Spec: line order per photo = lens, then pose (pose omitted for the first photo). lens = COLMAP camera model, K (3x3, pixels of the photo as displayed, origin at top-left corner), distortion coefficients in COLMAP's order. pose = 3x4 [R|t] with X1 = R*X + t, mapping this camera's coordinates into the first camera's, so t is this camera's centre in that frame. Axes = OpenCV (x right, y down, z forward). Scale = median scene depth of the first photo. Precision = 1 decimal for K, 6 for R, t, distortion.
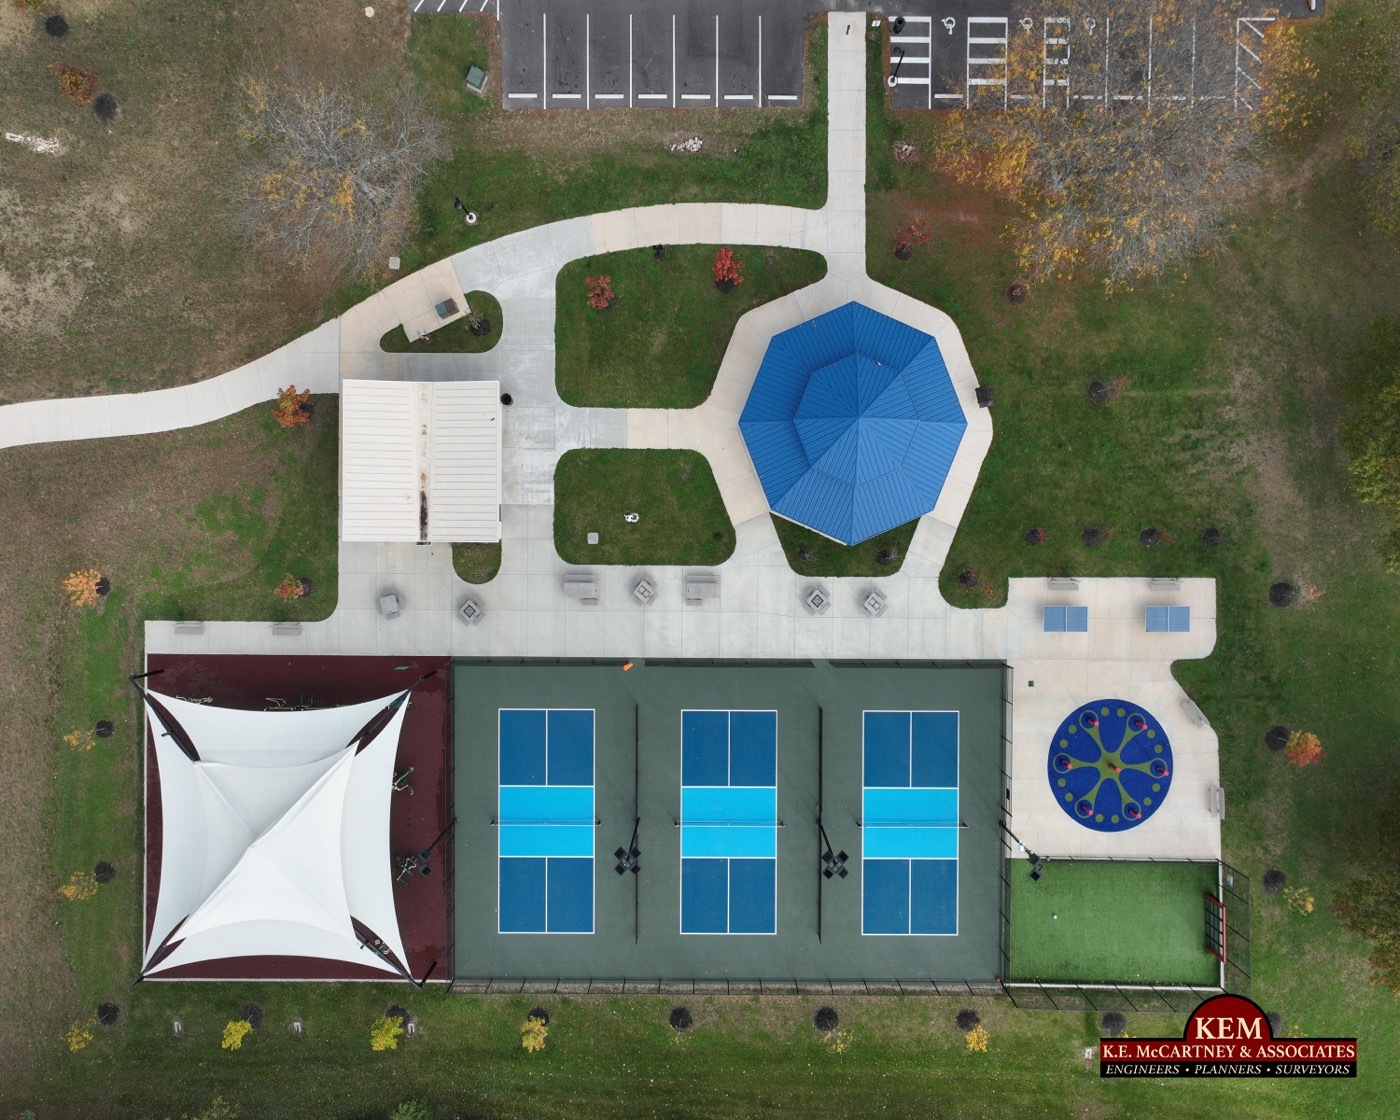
lens RADIAL K [[1055.5, 0, 700.0], [0, 1055.5, 560.0], [0, 0, 1]] dist [-0.003531, 0.018871]
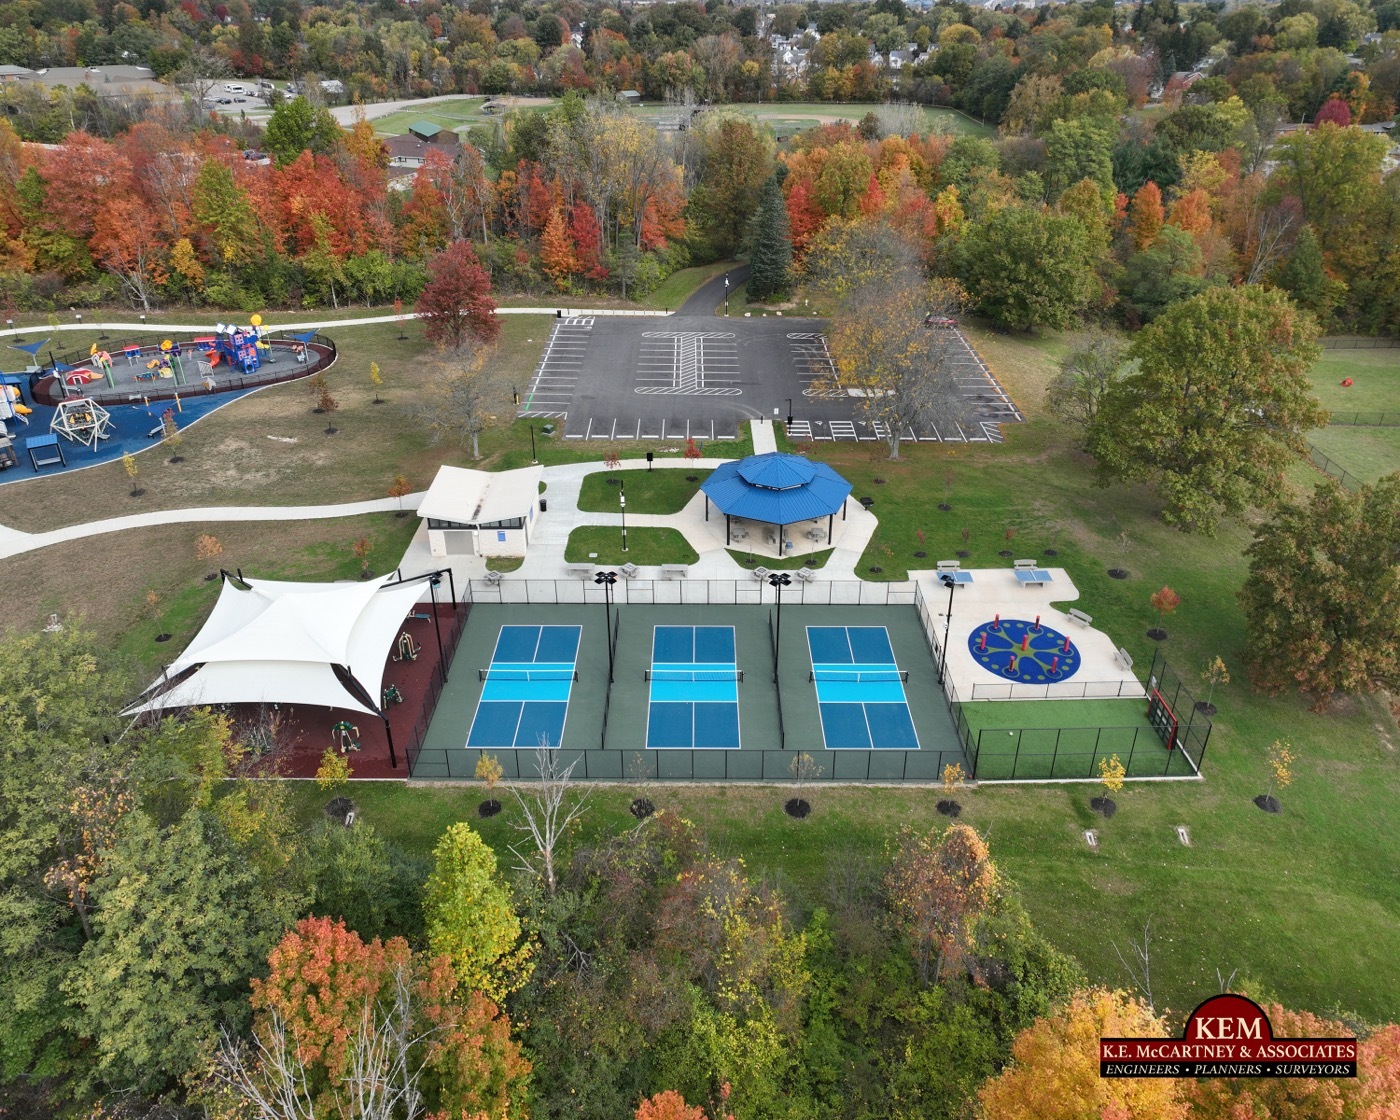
lens RADIAL K [[1057.5, 0, 700.0], [0, 1057.5, 560.0], [0, 0, 1]] dist [0.002617, -0.005652]
pose [[0.999985, 0.002335, 0.005025, 0.028041], [0.003327, 0.472197, -0.881487, 1.167937], [-0.004431, 0.881490, 0.472182, 0.366932]]
